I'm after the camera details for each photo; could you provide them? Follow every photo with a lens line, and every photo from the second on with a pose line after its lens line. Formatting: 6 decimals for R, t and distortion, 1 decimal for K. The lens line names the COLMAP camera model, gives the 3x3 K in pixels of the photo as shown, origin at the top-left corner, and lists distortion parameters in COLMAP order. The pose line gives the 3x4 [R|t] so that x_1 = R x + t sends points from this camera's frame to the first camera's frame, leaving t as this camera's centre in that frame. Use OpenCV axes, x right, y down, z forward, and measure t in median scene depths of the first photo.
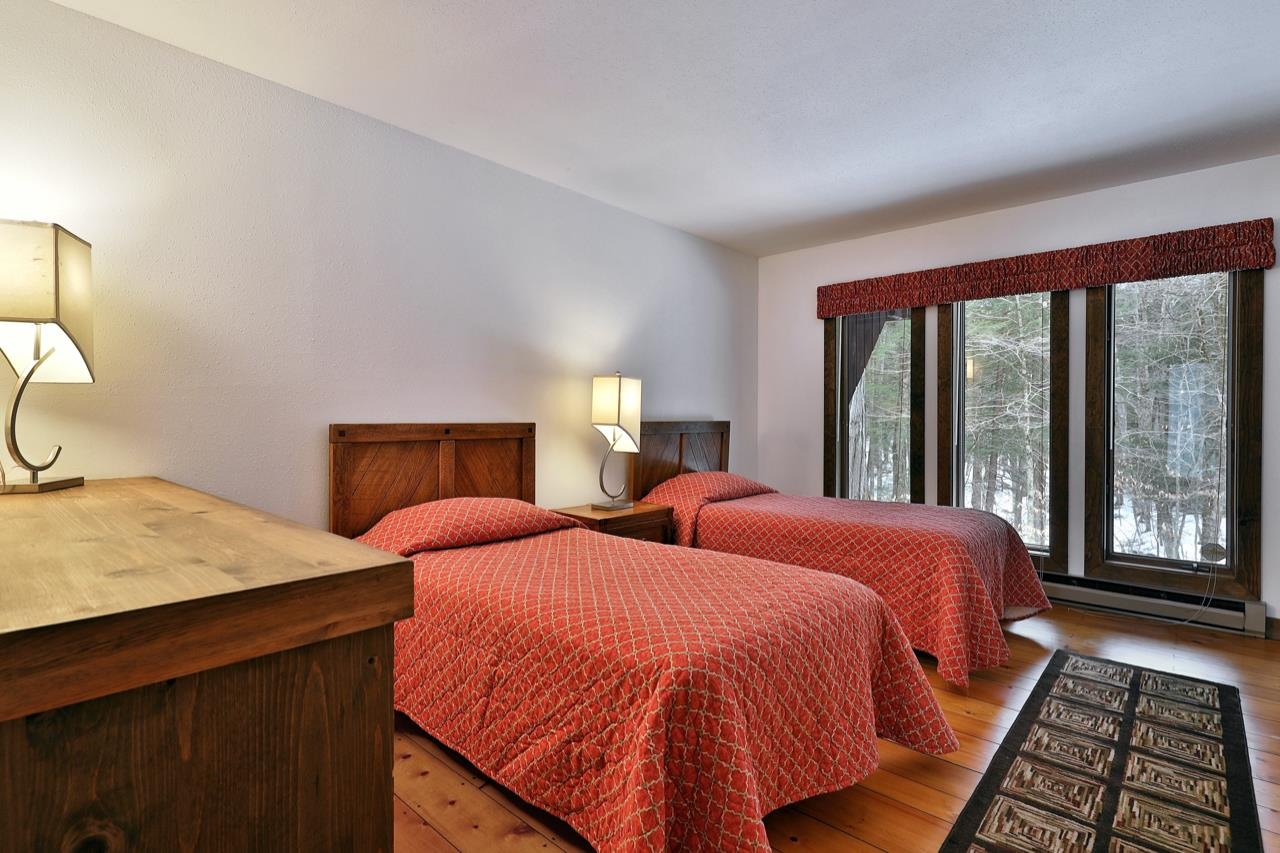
lens RADIAL K [[618.5, 0, 643.1], [0, 618.5, 424.5], [0, 0, 1]] dist [0.002146, -0.001015]
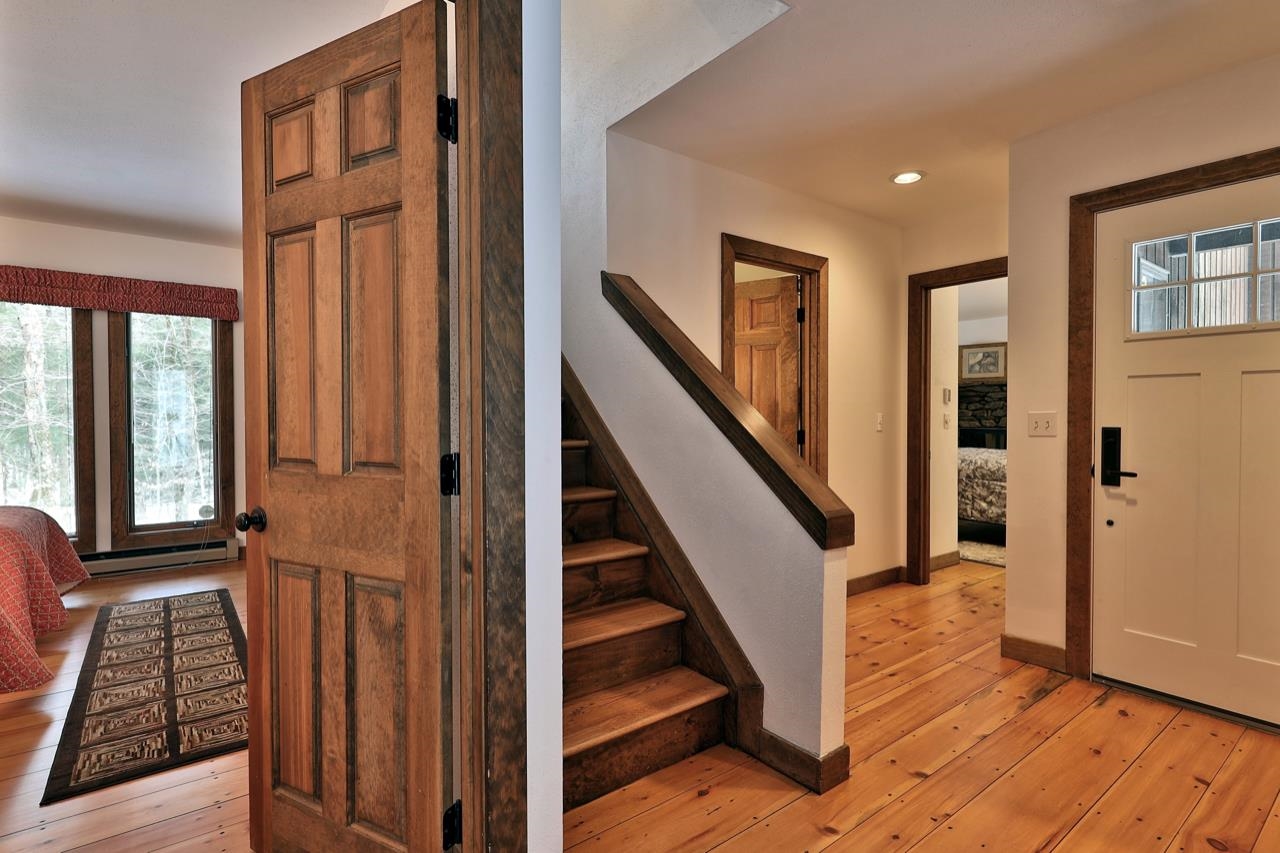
lens RADIAL K [[618.5, 0, 643.1], [0, 618.5, 424.5], [0, 0, 1]] dist [0.002146, -0.001015]
pose [[0.180519, -0.015566, 0.983448, -0.408393], [0.010081, 0.999852, 0.013975, -0.008309], [-0.983520, 0.007391, 0.180650, -0.344669]]
